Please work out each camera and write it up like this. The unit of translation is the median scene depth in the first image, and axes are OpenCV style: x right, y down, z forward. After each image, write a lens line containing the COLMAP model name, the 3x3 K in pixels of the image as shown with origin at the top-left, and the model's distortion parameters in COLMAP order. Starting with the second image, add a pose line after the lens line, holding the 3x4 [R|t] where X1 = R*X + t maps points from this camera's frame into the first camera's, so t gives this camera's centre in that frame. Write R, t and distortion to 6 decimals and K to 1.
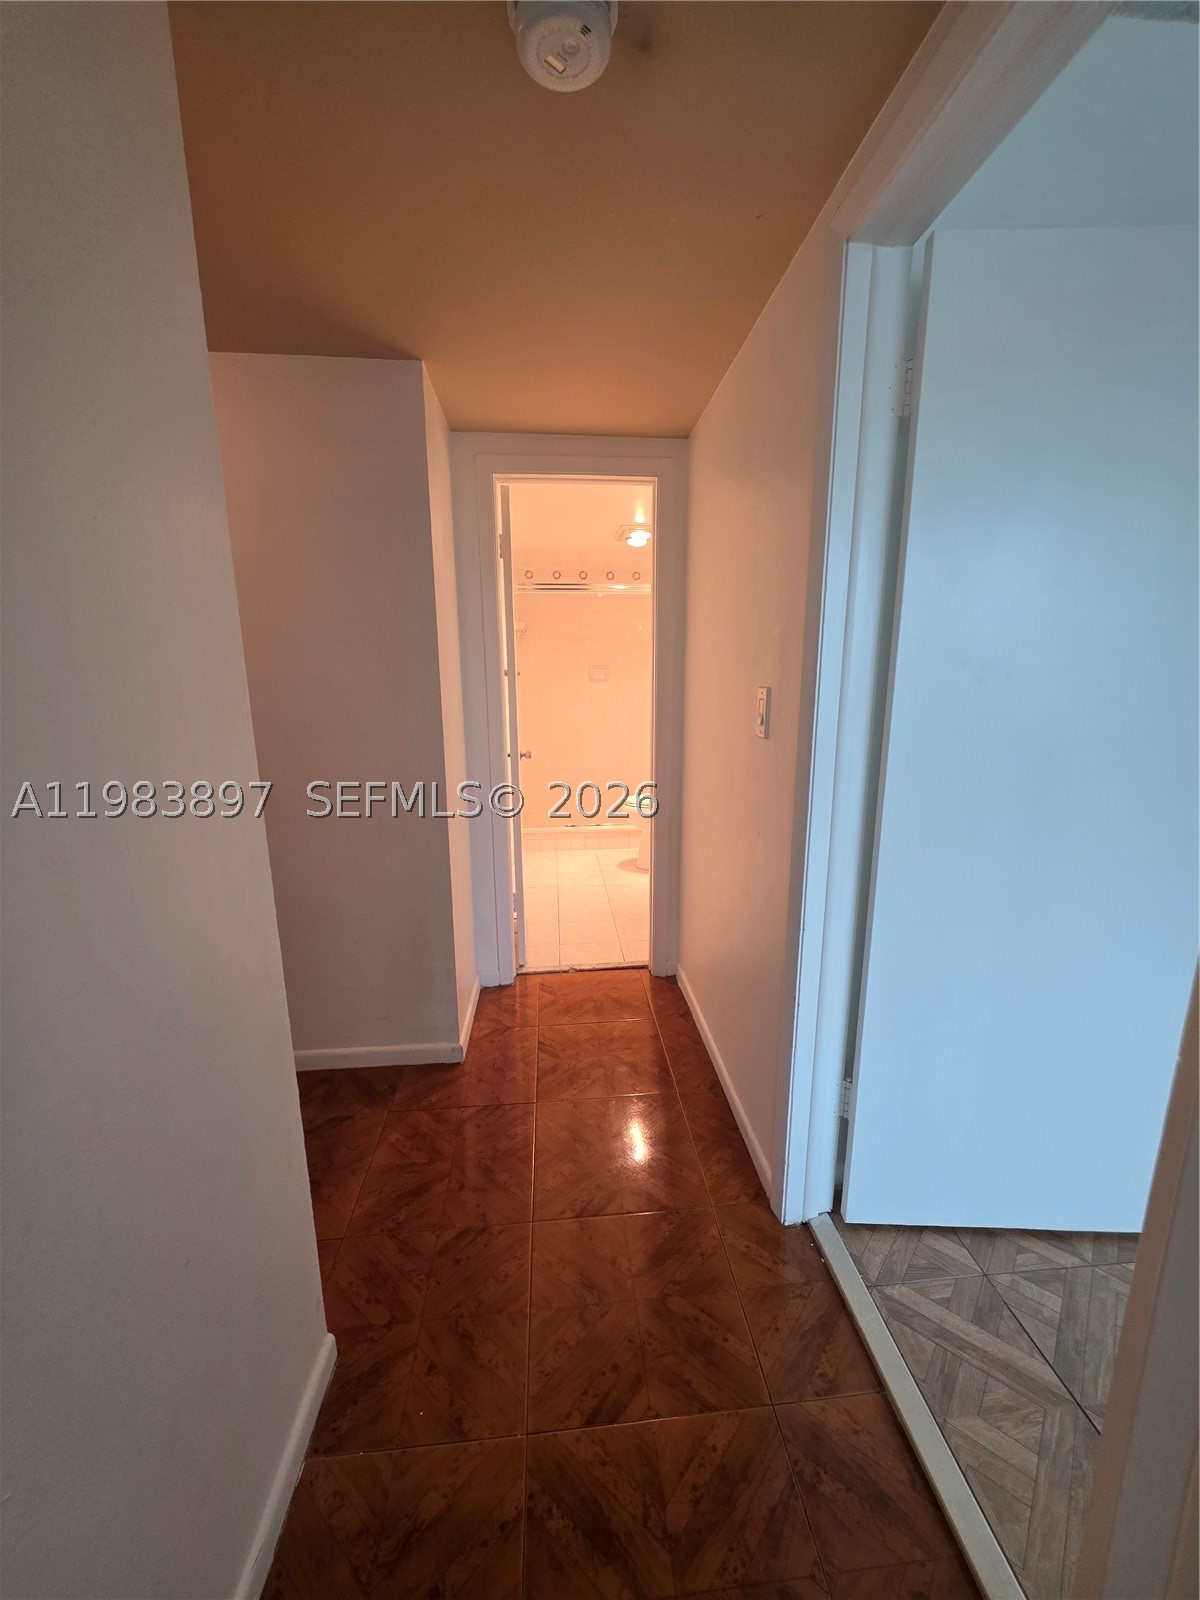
lens RADIAL K [[631.7, 0, 600.0], [0, 631.7, 800.0], [0, 0, 1]] dist [0.000176, 0.000186]
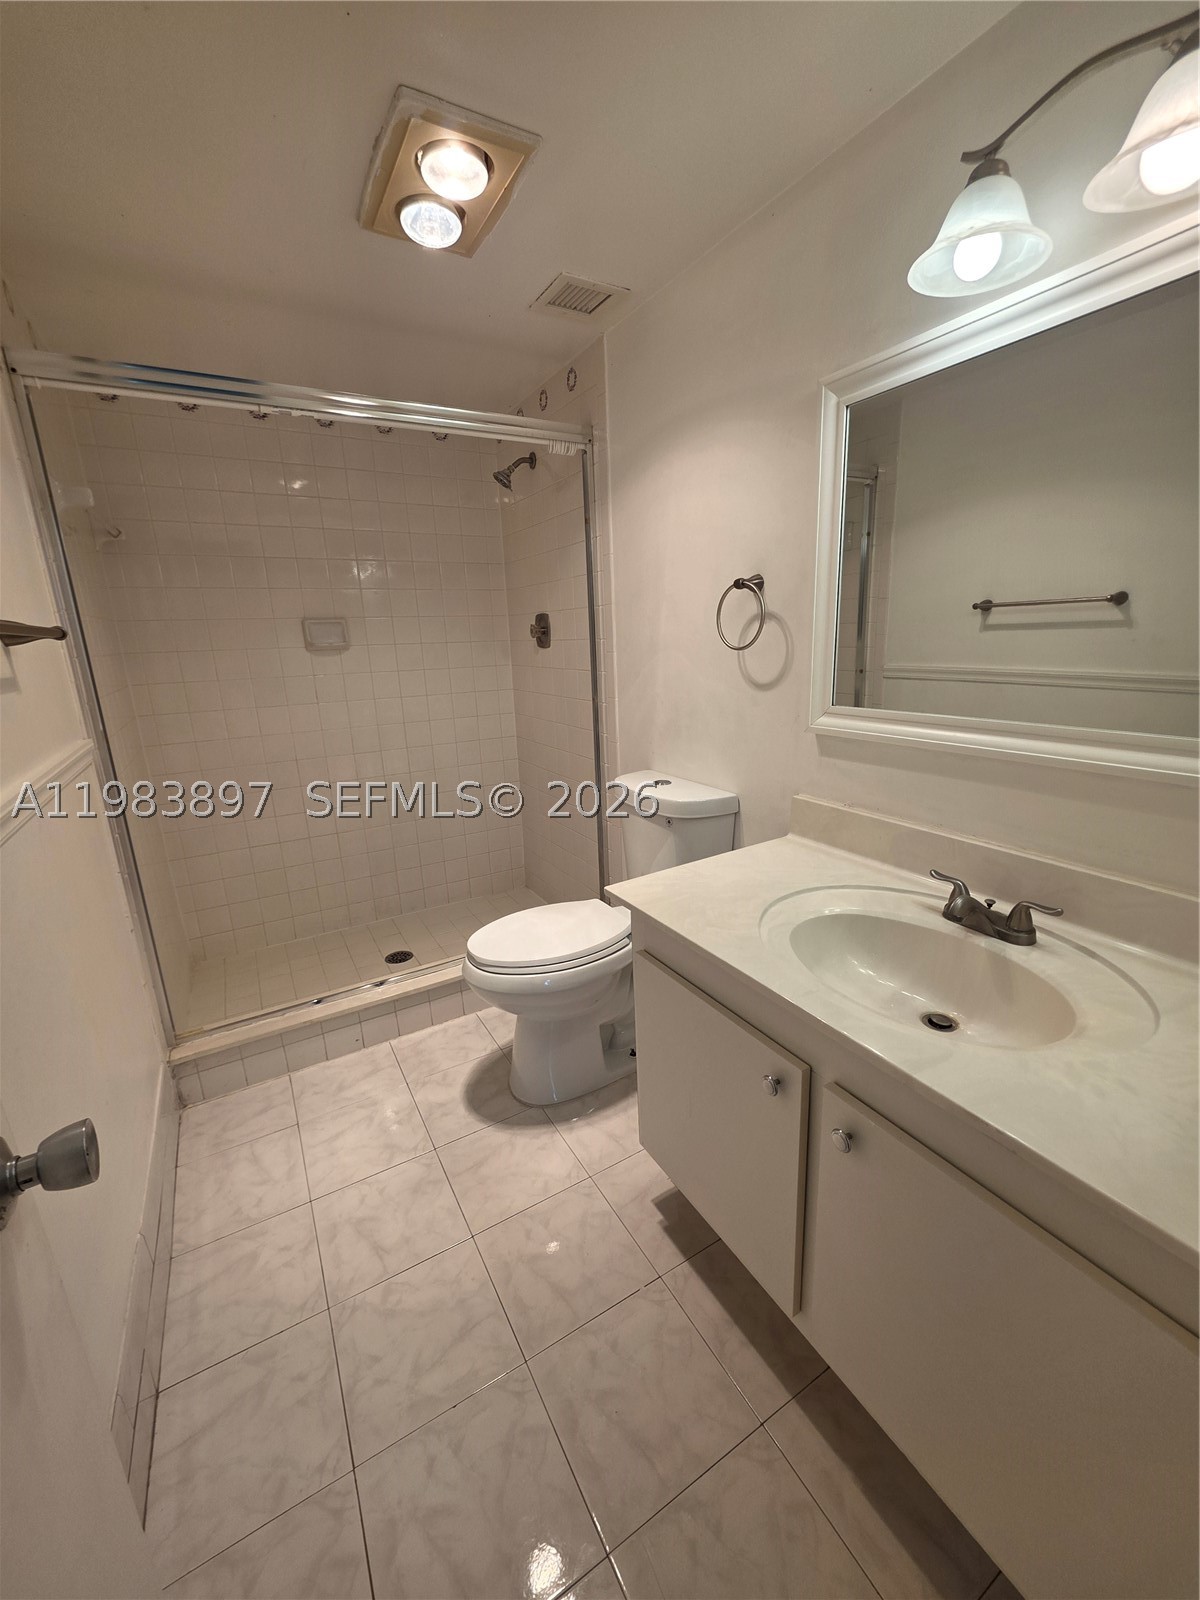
lens RADIAL K [[631.7, 0, 600.0], [0, 631.7, 800.0], [0, 0, 1]] dist [0.000176, 0.000186]
pose [[0.901267, -0.114647, 0.417821, -0.039905], [0.097819, 0.993299, 0.061553, -0.098923], [-0.422078, -0.014605, 0.906442, 0.562487]]
